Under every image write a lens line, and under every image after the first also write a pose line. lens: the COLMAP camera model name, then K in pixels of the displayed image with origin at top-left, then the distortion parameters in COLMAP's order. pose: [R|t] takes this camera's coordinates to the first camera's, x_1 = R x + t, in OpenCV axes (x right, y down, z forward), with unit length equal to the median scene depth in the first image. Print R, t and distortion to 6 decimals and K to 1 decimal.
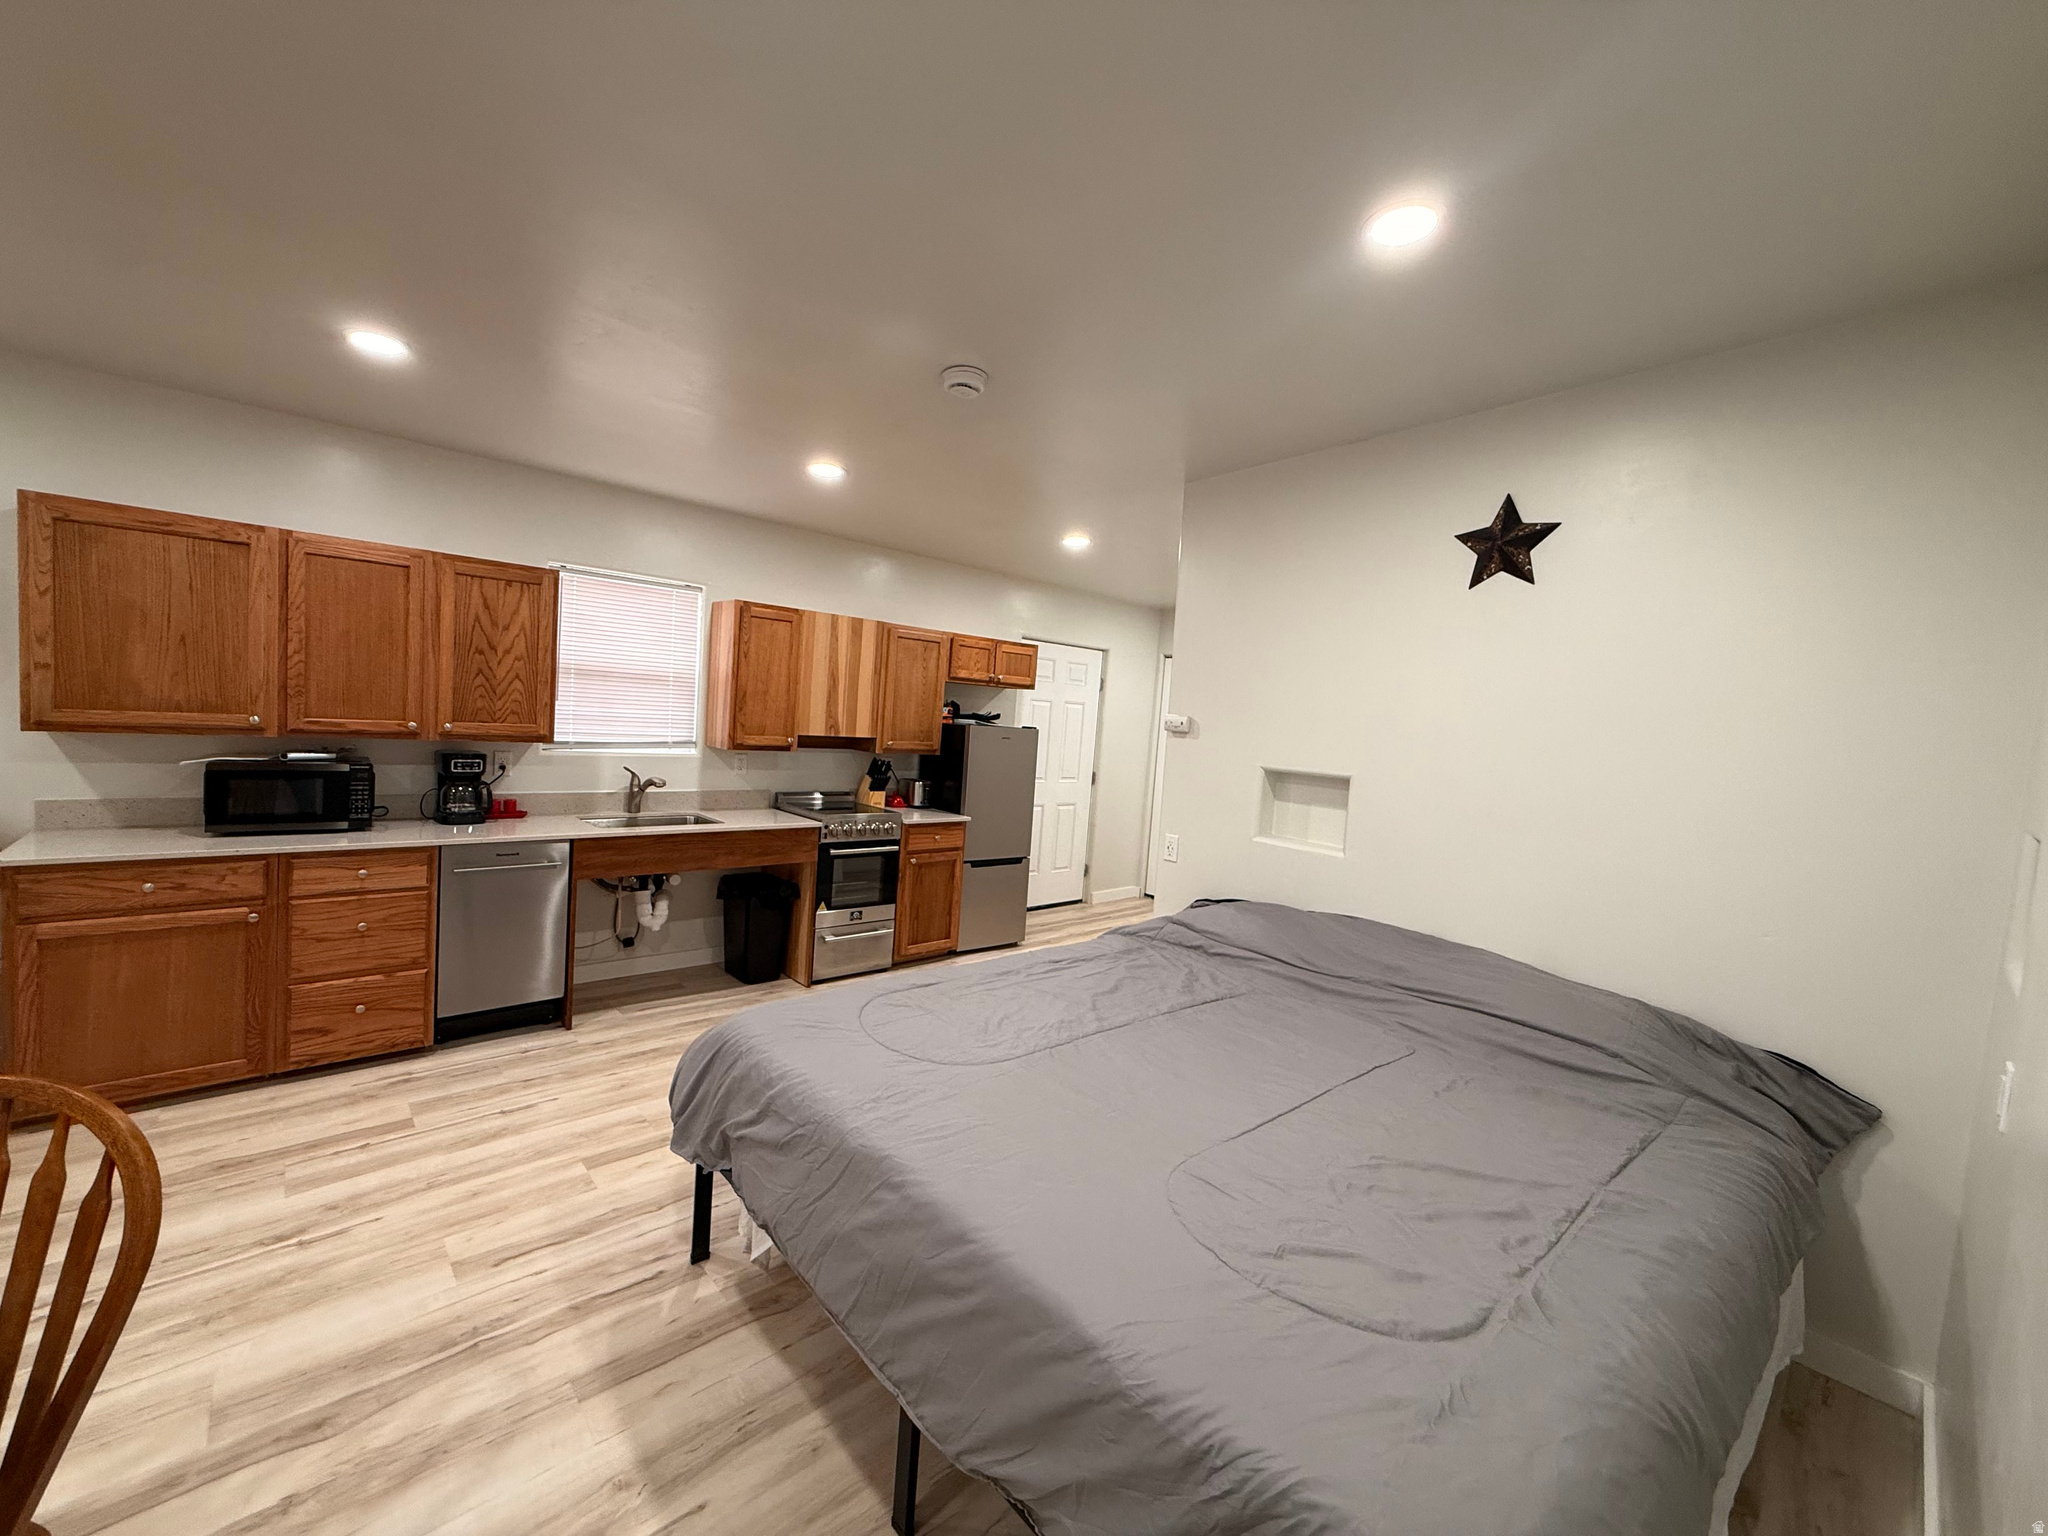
lens RADIAL K [[822.5, 0, 1024.0], [0, 822.5, 768.0], [0, 0, 1]] dist [0.000007, 0.000381]
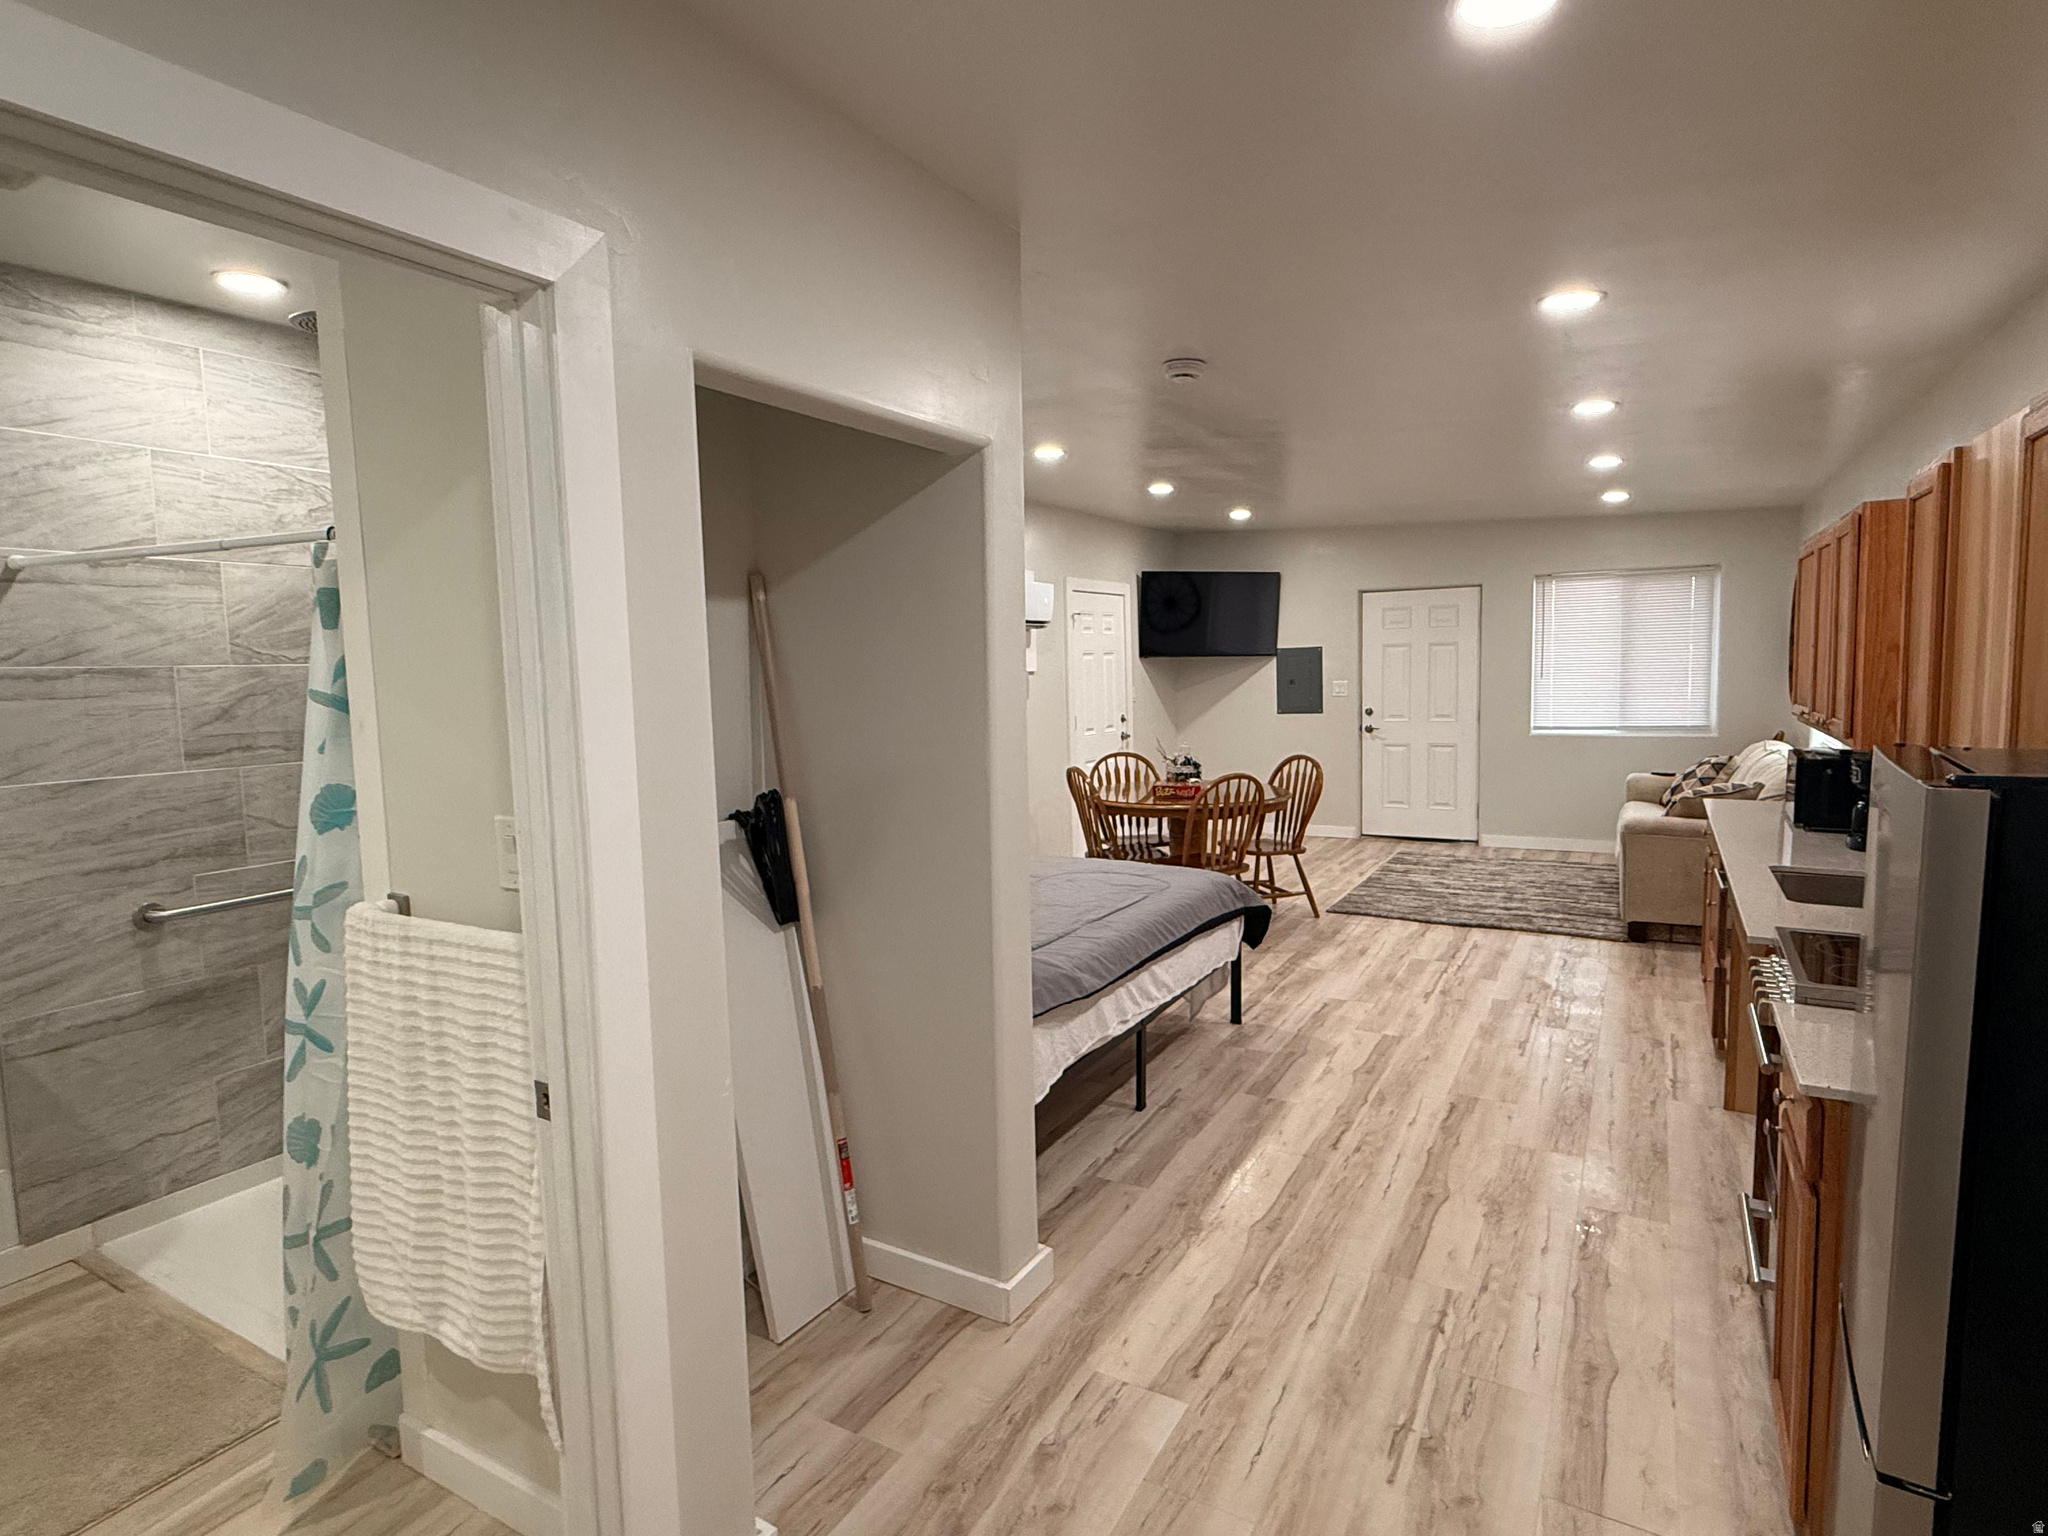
lens RADIAL K [[1080.5, 0, 1024.0], [0, 1080.5, 768.0], [0, 0, 1]] dist [-0.003154, 0.000385]
pose [[-0.953795, -0.018942, -0.299859, 0.556532], [-0.064457, 0.987674, 0.142634, -0.147682], [0.293462, 0.155372, -0.943260, 2.402051]]
